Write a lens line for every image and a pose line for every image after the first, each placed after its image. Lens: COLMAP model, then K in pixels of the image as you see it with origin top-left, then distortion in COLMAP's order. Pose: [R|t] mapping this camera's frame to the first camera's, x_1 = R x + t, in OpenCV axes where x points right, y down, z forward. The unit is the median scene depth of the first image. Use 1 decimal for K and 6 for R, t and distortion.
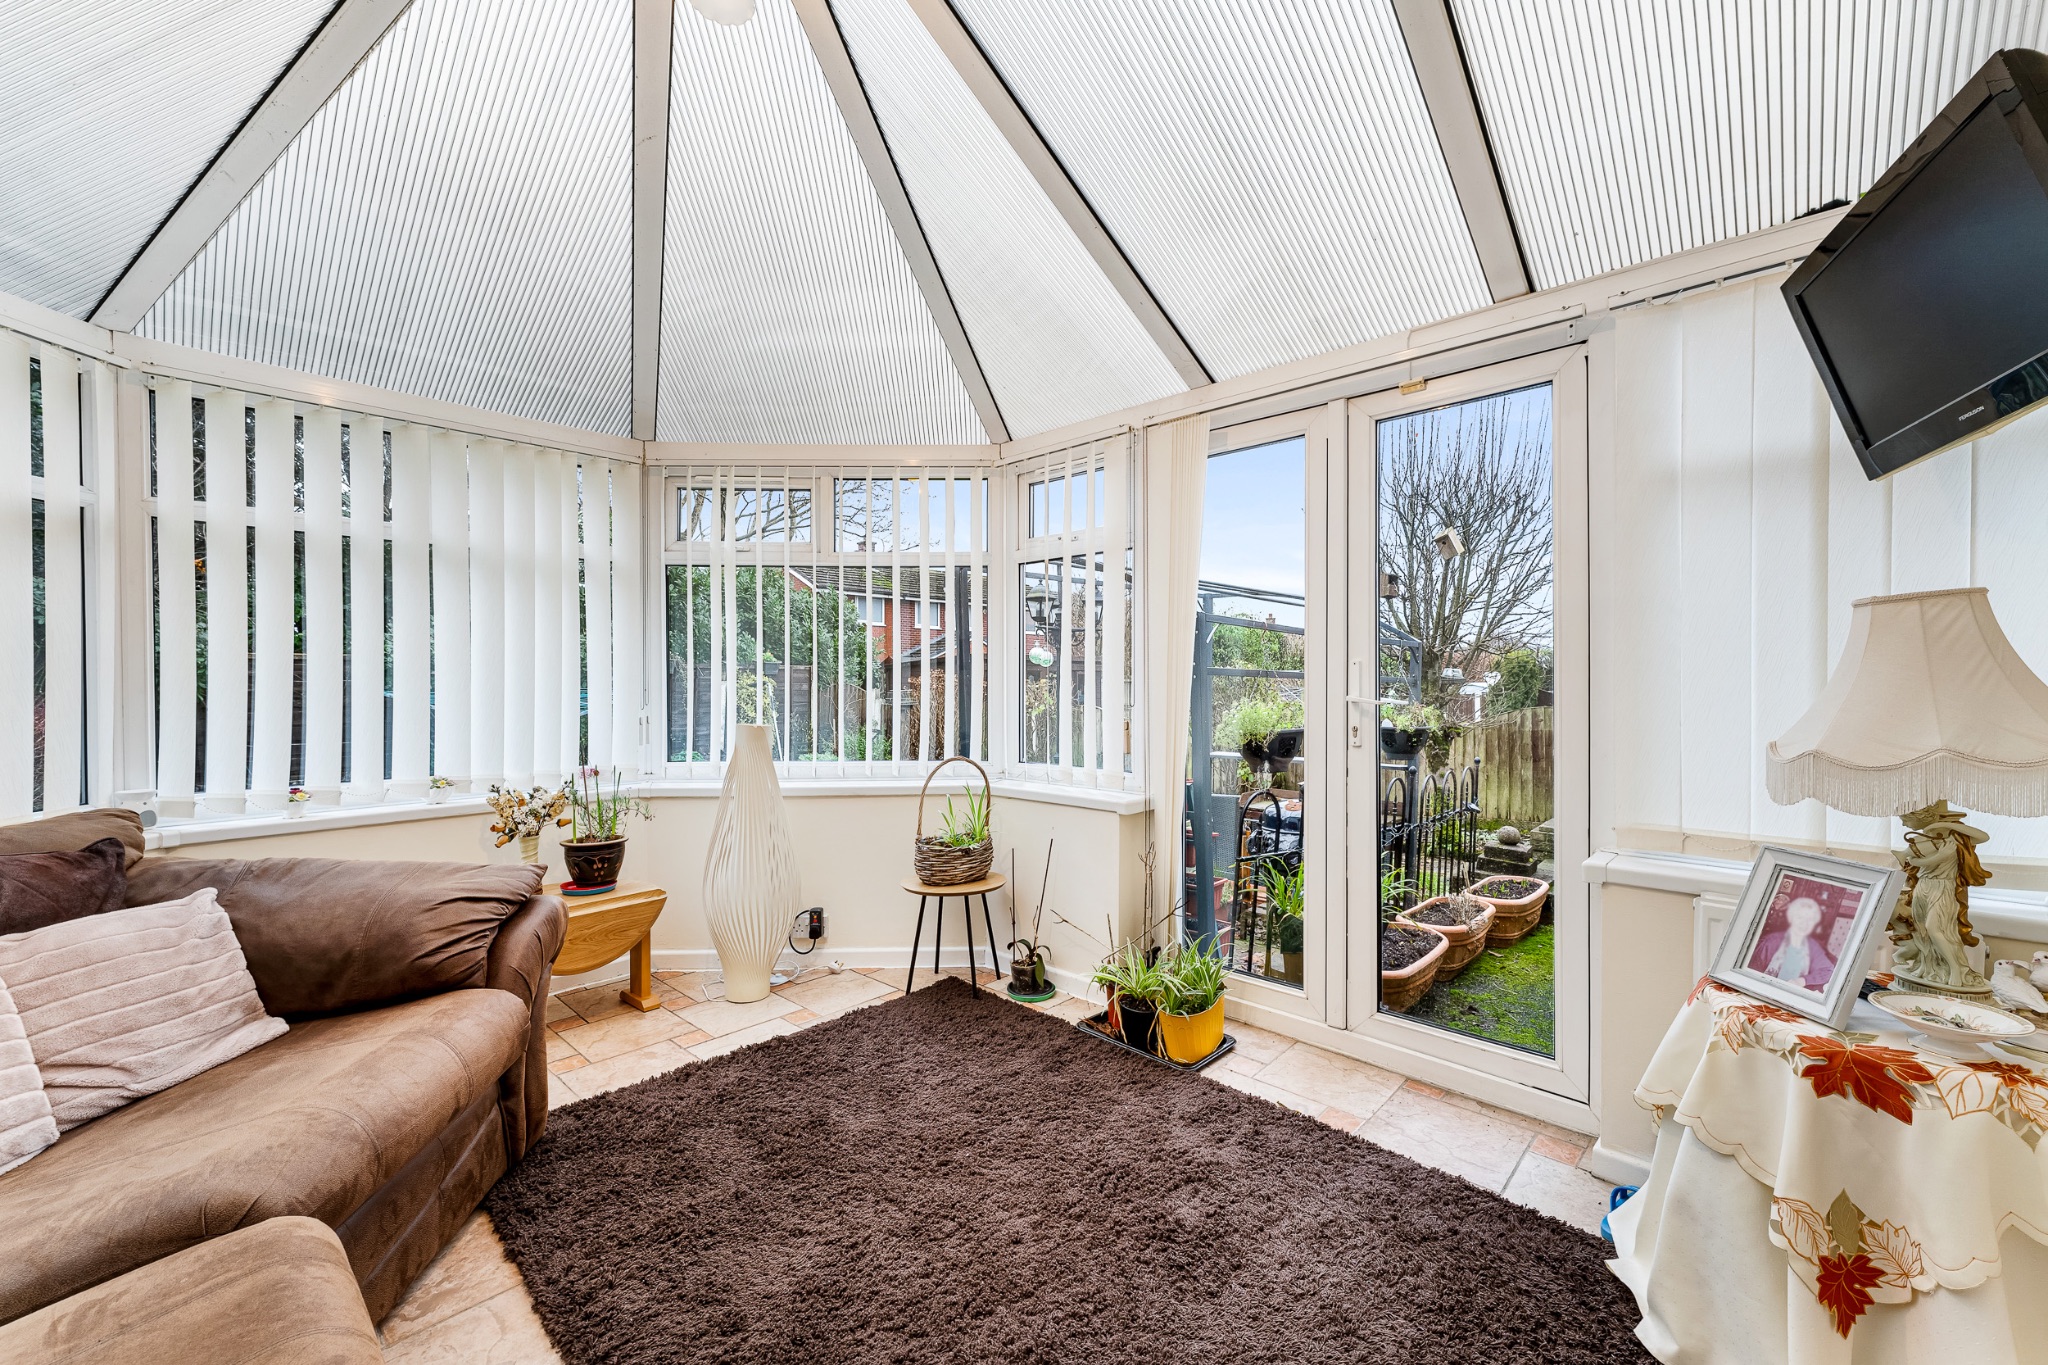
lens RADIAL K [[845.2, 0, 1025.8], [0, 845.2, 686.7], [0, 0, 1]] dist [0.000390, 0.000335]
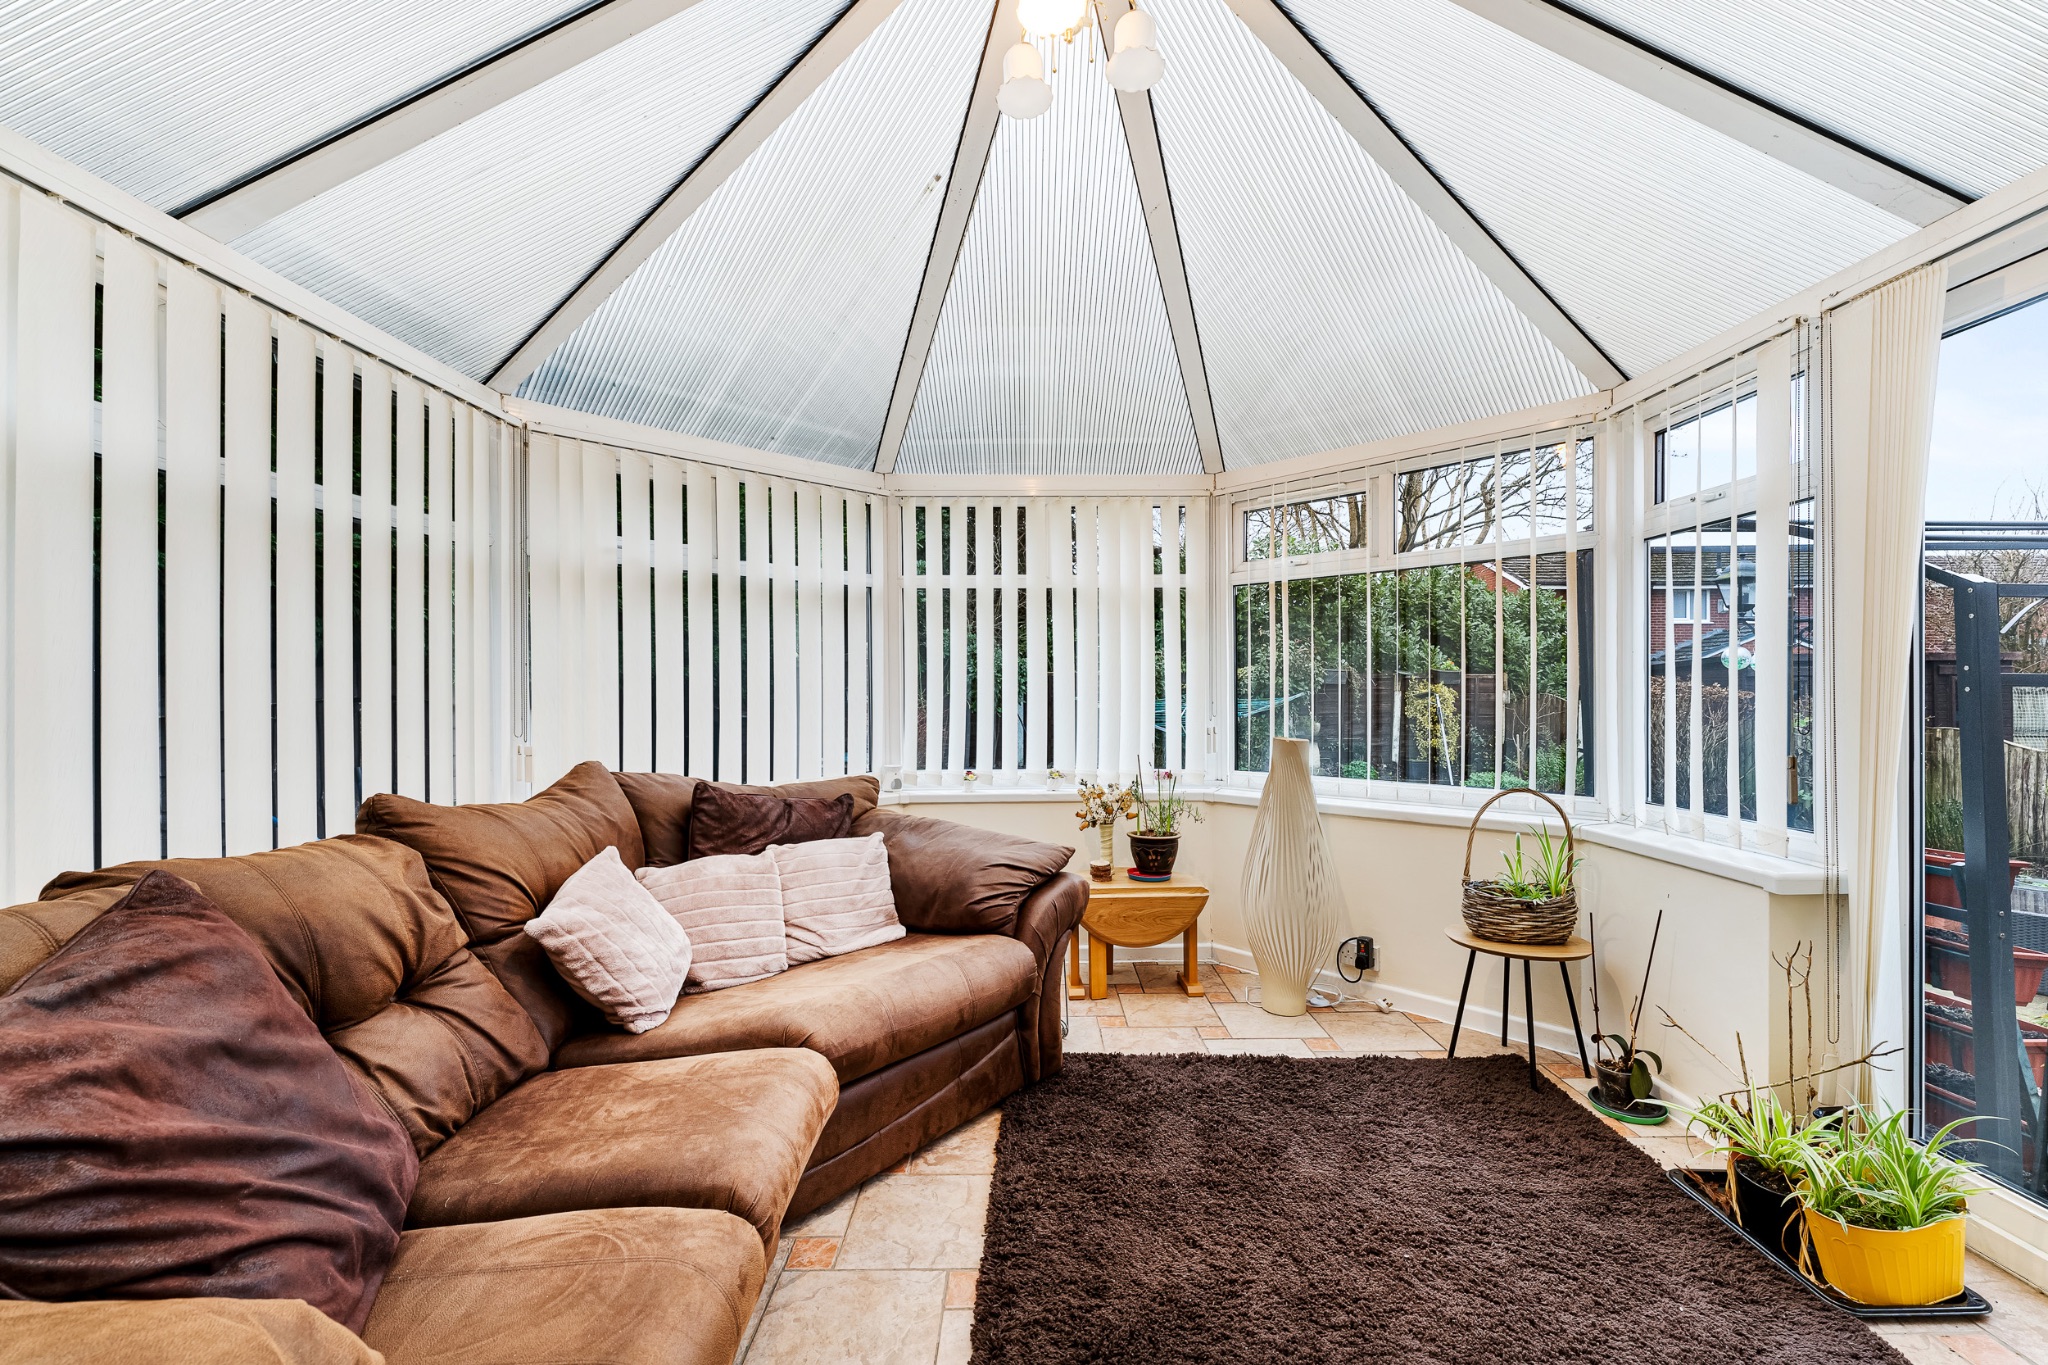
lens RADIAL K [[840.8, 0, 1029.2], [0, 840.8, 694.8], [0, 0, 1]] dist [0.001263, -0.000361]
pose [[0.683220, 0.002393, -0.730208, 0.227999], [-0.003592, 0.999994, -0.000084, -0.007062], [0.730203, 0.002680, 0.683225, 0.113627]]
